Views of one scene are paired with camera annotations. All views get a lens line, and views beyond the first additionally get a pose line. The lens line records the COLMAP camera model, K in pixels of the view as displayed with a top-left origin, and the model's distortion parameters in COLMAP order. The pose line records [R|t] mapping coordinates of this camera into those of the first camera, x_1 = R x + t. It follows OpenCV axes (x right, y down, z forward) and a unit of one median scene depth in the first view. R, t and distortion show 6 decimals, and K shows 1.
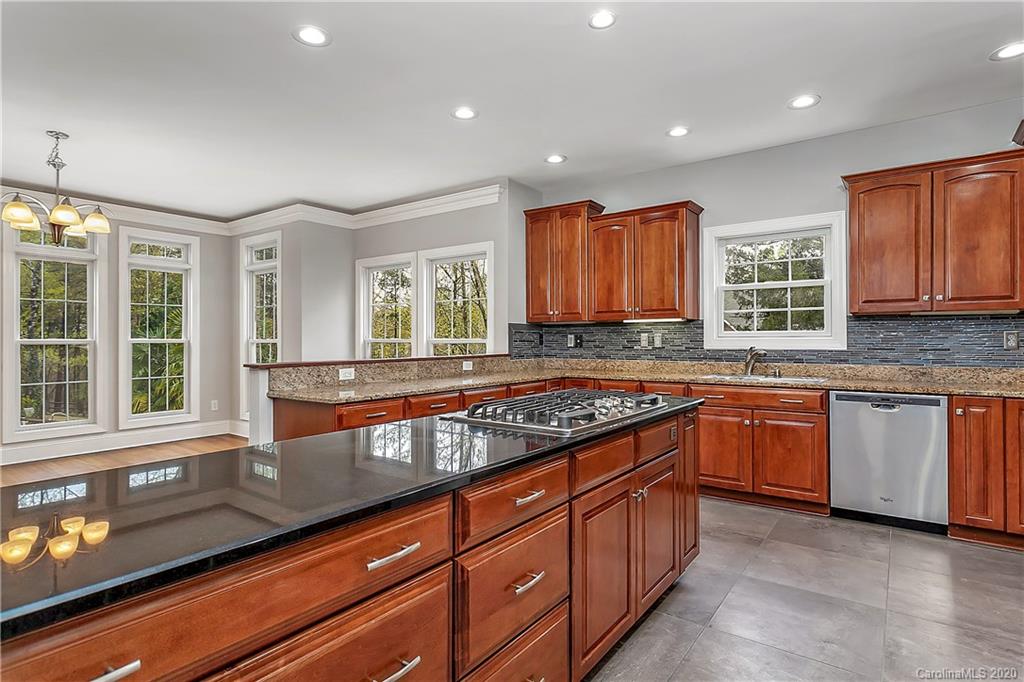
lens RADIAL K [[531.4, 0, 512.0], [0, 531.4, 341.0], [0, 0, 1]] dist [-0.002238, 0.000180]
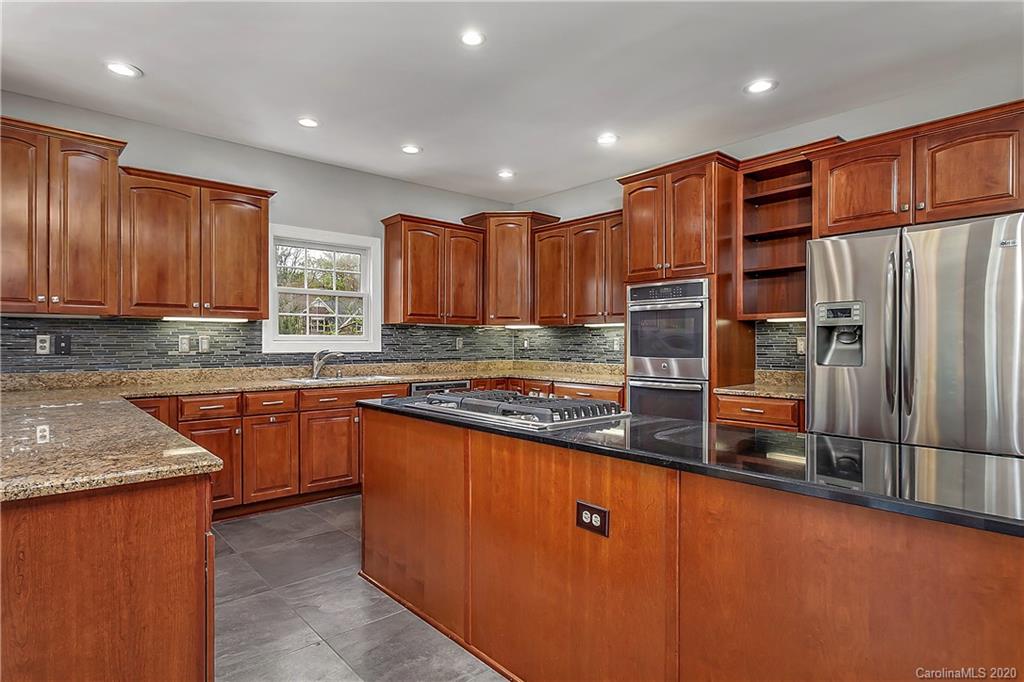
lens RADIAL K [[542.7, 0, 512.0], [0, 542.7, 341.0], [0, 0, 1]] dist [-0.001657, 0.000307]
pose [[0.208251, 0.005613, 0.978059, -0.469216], [0.000480, 0.999983, -0.005841, -0.000236], [-0.978075, 0.001686, 0.208245, 0.379719]]
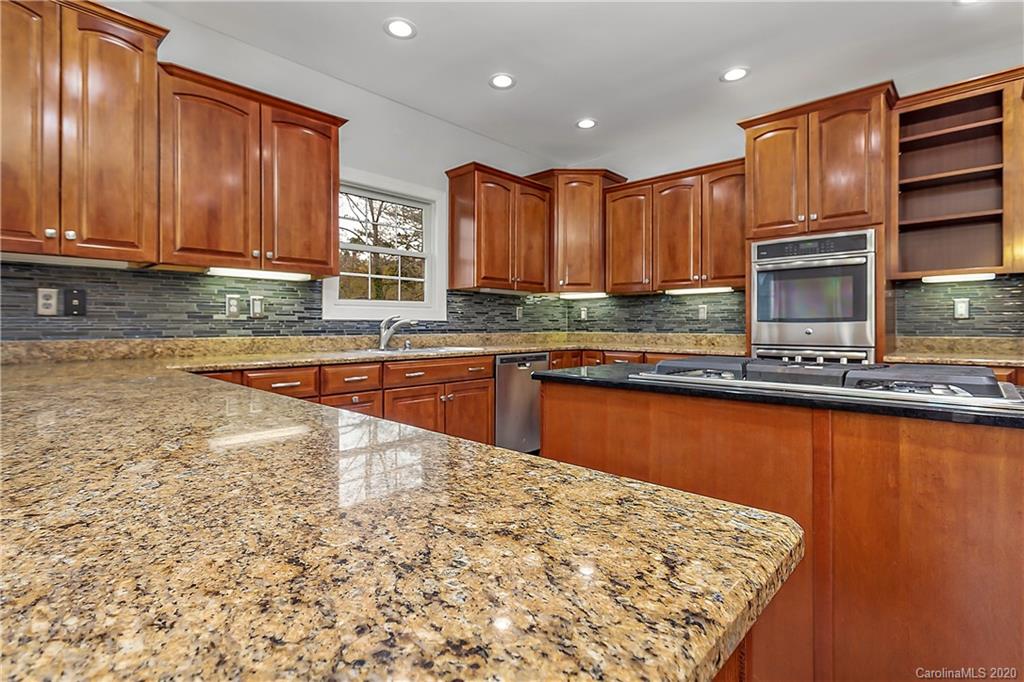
lens RADIAL K [[491.5, 0, 510.3], [0, 491.5, 323.9], [0, 0, 1]] dist [0.001473, 0.000584]
pose [[0.119913, 0.006284, 0.992765, -0.307689], [0.001630, 0.999977, -0.006527, 0.026626], [-0.992783, 0.002401, 0.119900, 0.647221]]
